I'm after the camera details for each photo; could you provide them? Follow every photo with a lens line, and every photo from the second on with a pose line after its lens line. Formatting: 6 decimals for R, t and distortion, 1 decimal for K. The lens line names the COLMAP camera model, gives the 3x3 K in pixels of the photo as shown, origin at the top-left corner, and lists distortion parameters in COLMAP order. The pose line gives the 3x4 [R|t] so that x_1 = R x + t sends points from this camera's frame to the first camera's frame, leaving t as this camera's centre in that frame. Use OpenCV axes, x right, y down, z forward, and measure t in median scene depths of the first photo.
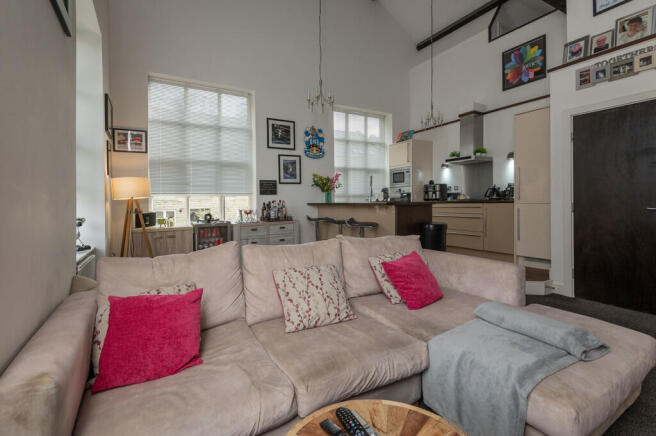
lens RADIAL K [[302.9, 0, 327.4], [0, 302.9, 207.1], [0, 0, 1]] dist [0.043527, -0.024108]
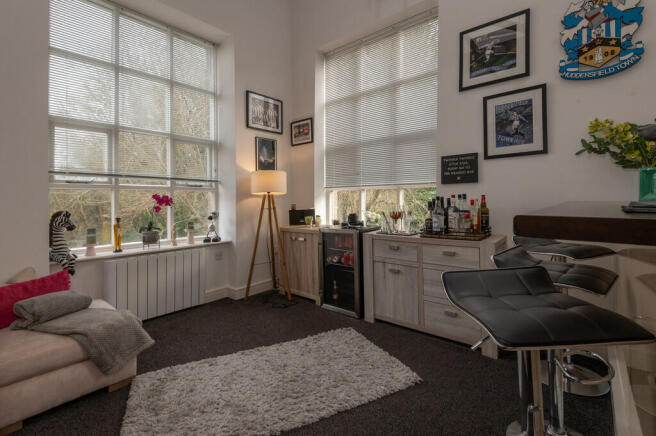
lens RADIAL K [[298.3, 0, 326.4], [0, 298.3, 200.1], [0, 0, 1]] dist [-0.012927, 0.000154]
pose [[0.325286, 0.018671, -0.945432, 0.195636], [-0.009997, 0.999817, 0.016305, -0.018344], [0.945563, 0.004147, 0.325413, 0.604842]]
